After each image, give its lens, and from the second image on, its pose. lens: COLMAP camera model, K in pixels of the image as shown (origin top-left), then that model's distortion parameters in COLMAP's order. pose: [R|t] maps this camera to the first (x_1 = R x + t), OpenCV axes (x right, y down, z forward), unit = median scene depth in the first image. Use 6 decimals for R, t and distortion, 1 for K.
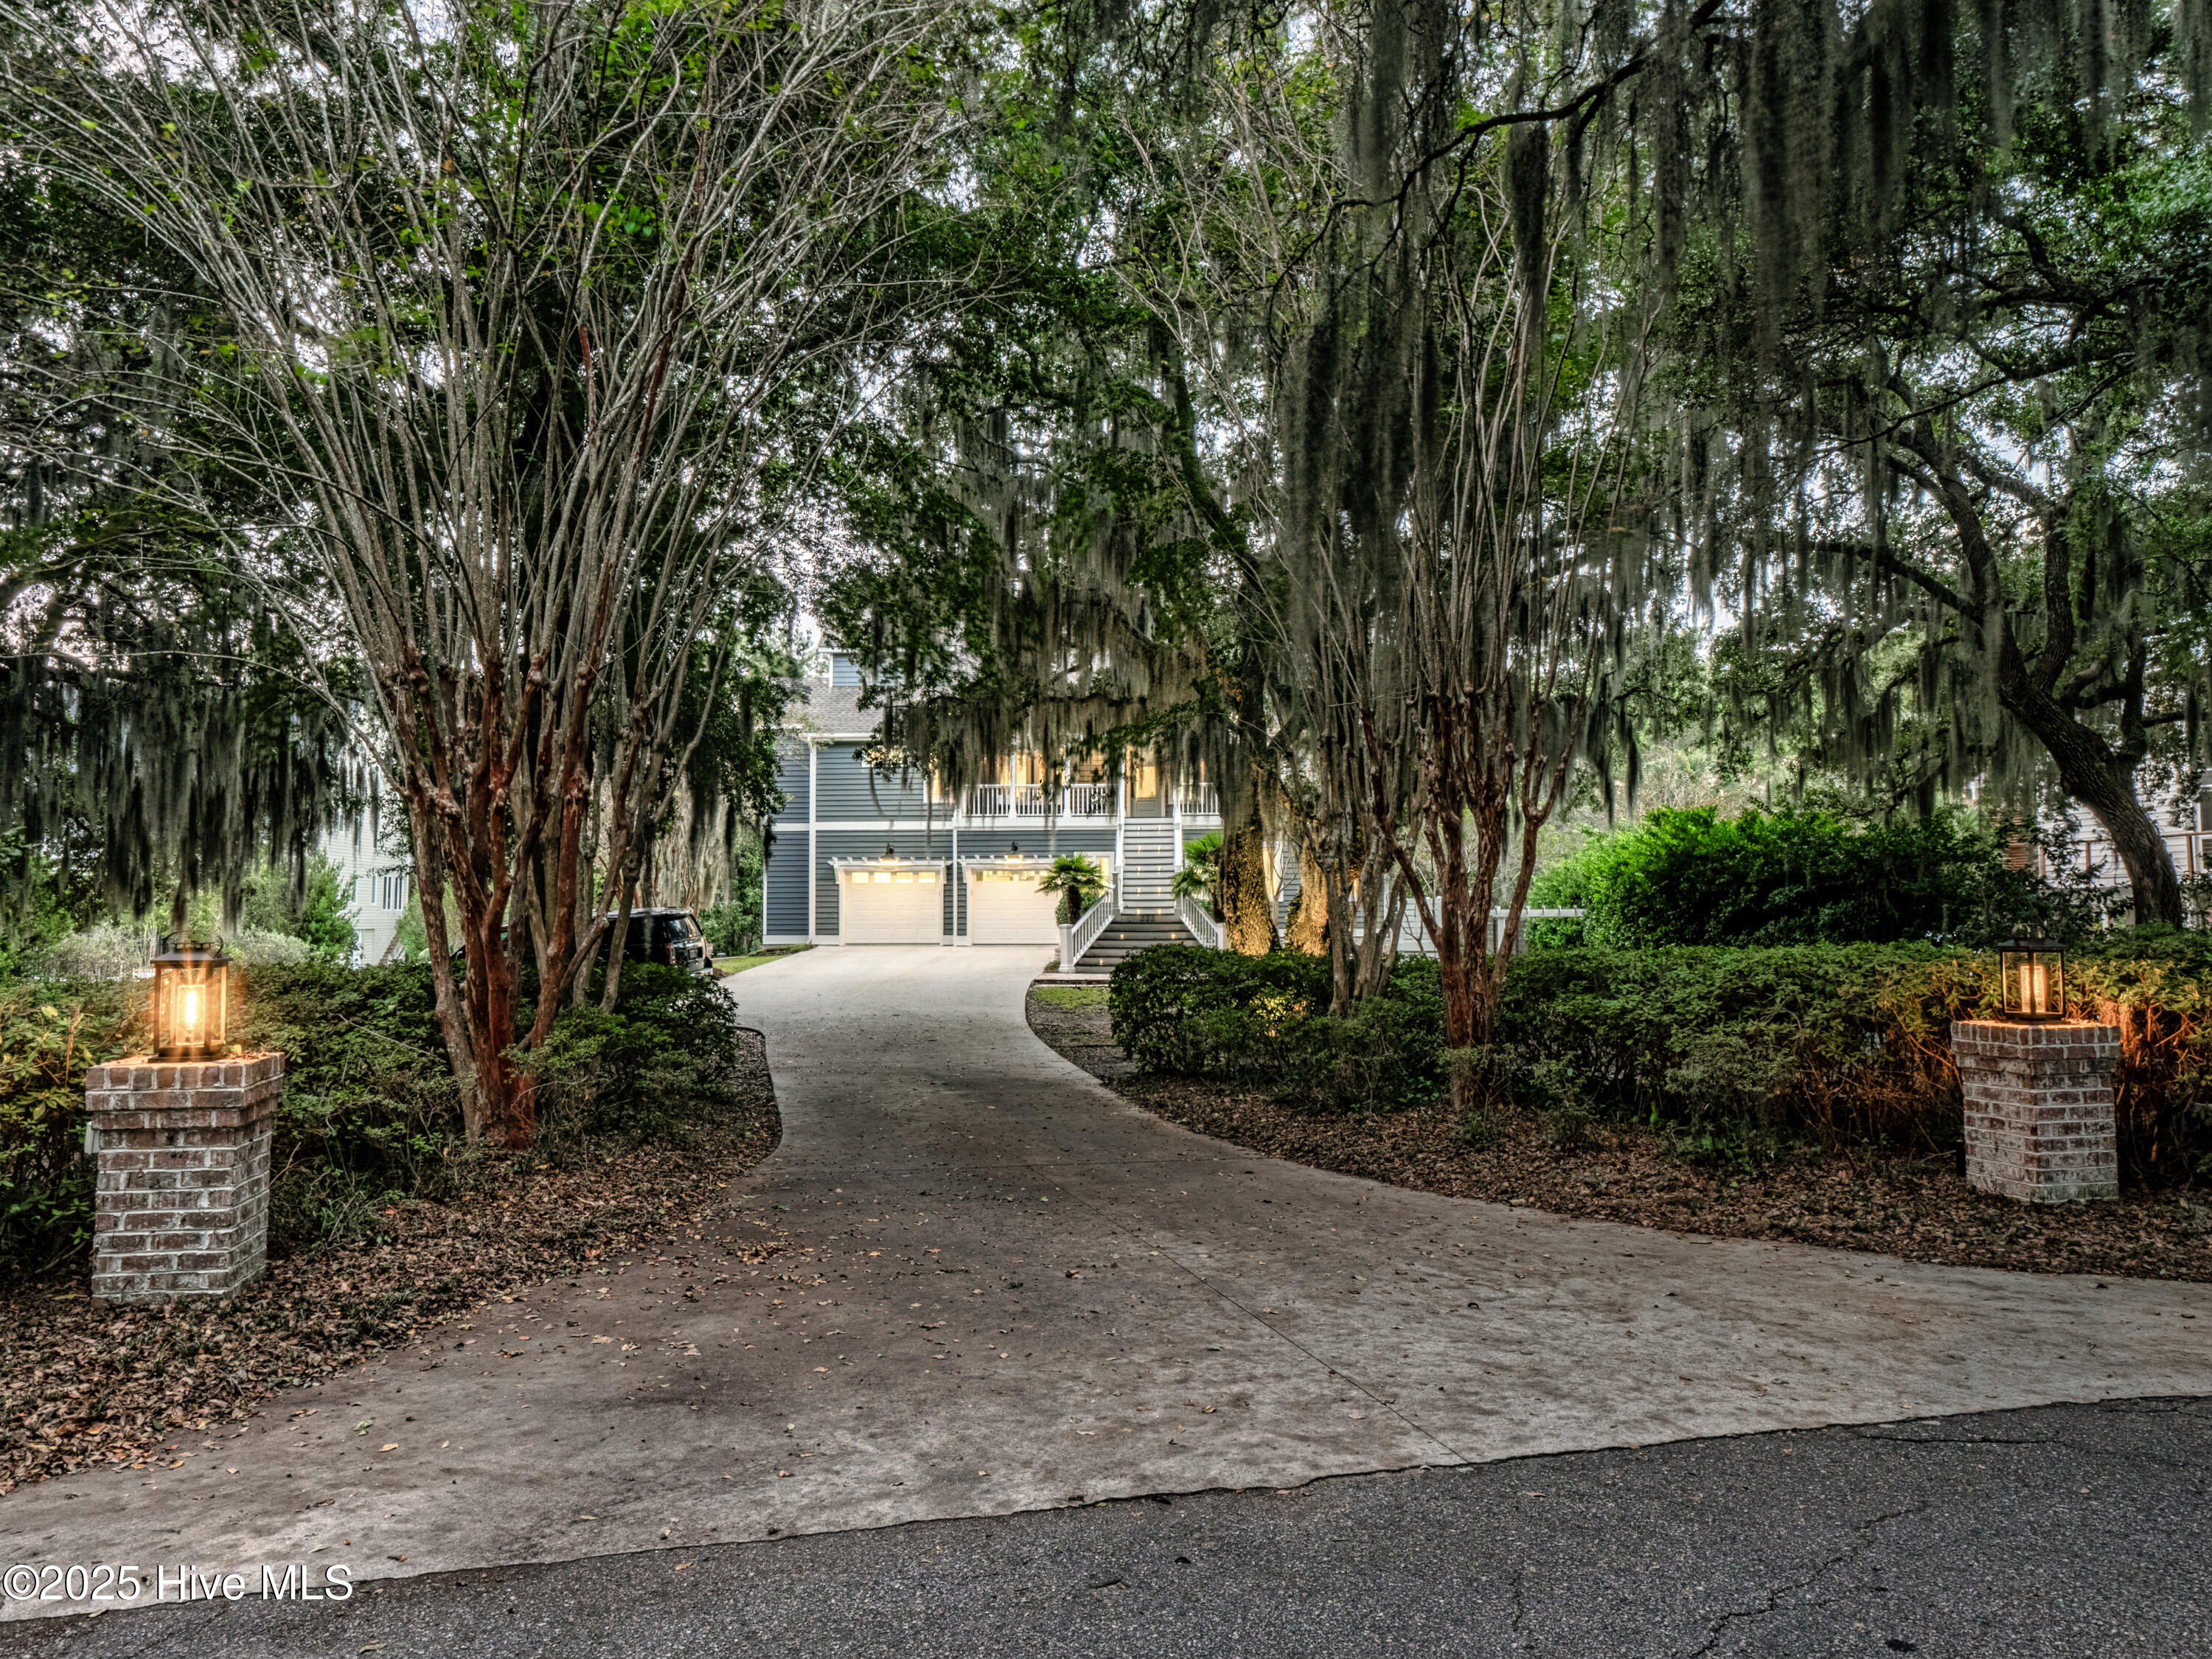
lens RADIAL K [[1542.9, 0, 1110.4], [0, 1542.9, 836.1], [0, 0, 1]] dist [0.002370, 0.000035]
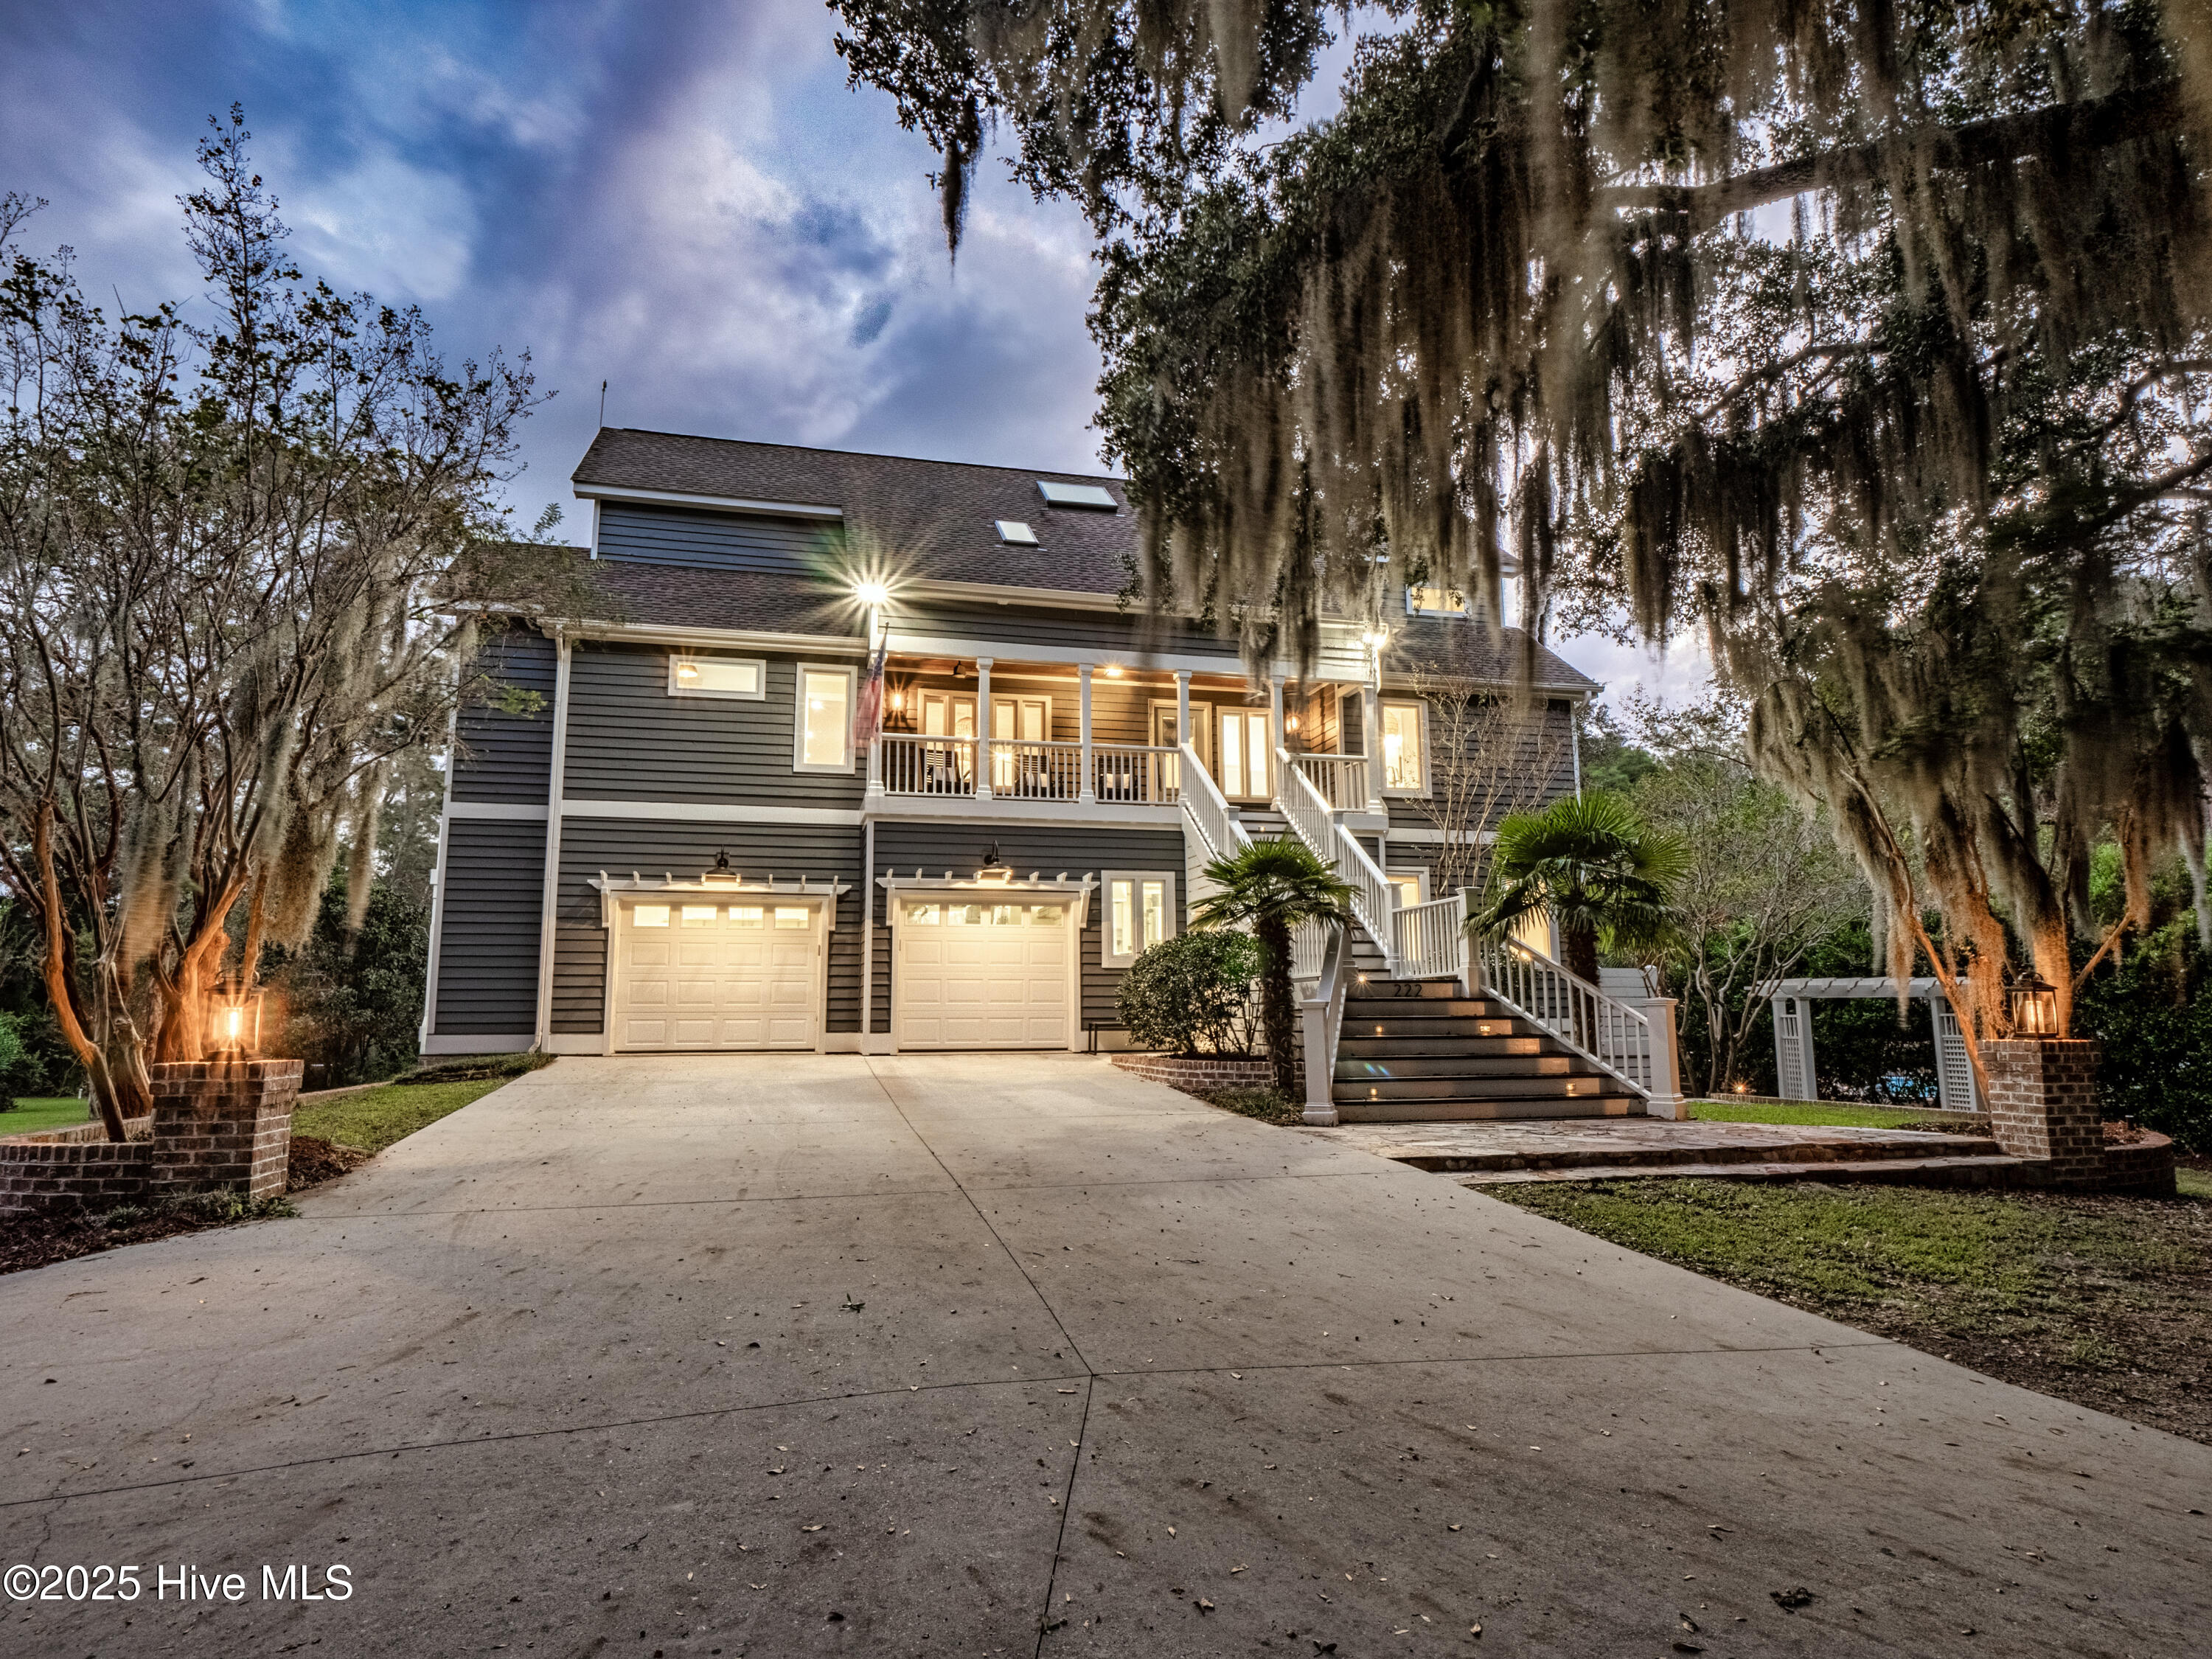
lens RADIAL K [[1307.4, 0, 1097.0], [0, 1307.4, 819.3], [0, 0, 1]] dist [-0.004796, -0.000157]
pose [[0.959722, 0.034904, 0.278774, -0.144644], [-0.008791, 0.995498, -0.094377, 0.034633], [-0.280813, 0.088125, 0.955708, 0.562506]]
